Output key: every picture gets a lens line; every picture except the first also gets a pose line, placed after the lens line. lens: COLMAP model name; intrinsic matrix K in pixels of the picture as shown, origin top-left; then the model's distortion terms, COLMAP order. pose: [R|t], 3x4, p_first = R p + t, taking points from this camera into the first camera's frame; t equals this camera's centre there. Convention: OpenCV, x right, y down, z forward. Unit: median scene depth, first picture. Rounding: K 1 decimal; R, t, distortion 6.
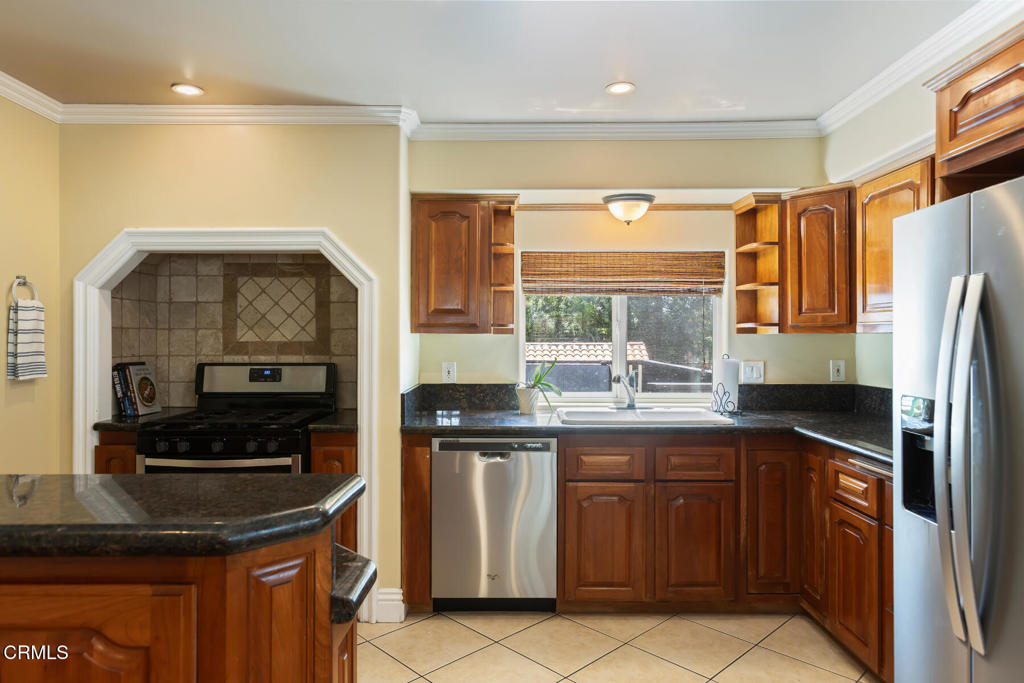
lens RADIAL K [[639.3, 0, 510.4], [0, 639.3, 338.5], [0, 0, 1]] dist [0.009733, 0.000275]
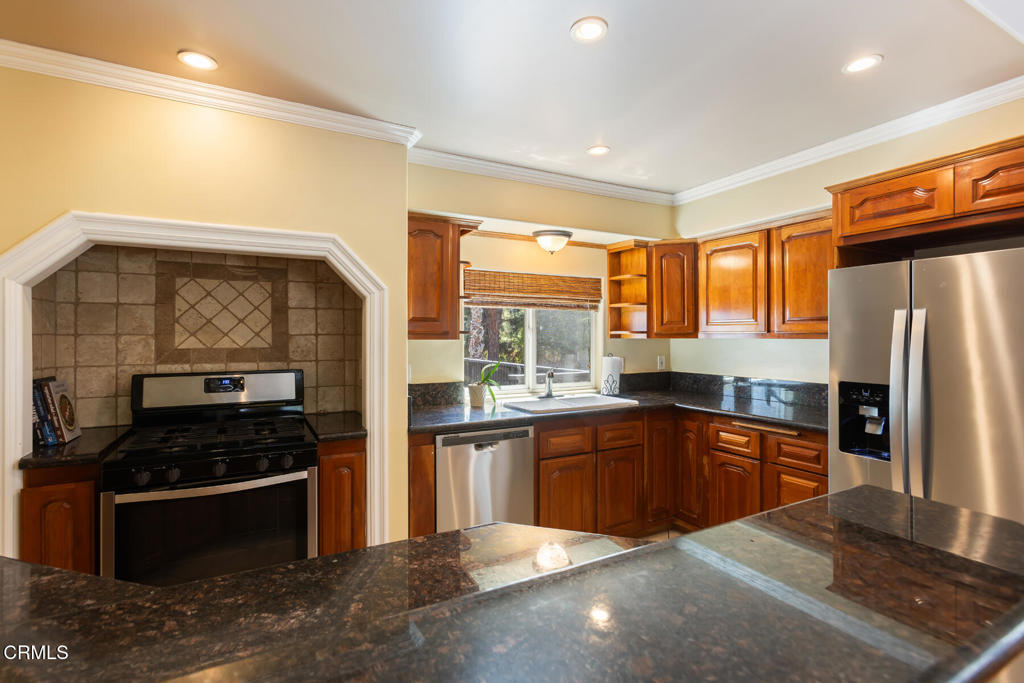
lens RADIAL K [[492.6, 0, 515.7], [0, 492.6, 335.4], [0, 0, 1]] dist [-0.006582, 0.001579]
pose [[0.871336, -0.000852, 0.490687, -0.371200], [0.001372, 0.999999, -0.000699, -0.013862], [-0.490686, 0.001282, 0.871336, 0.175240]]
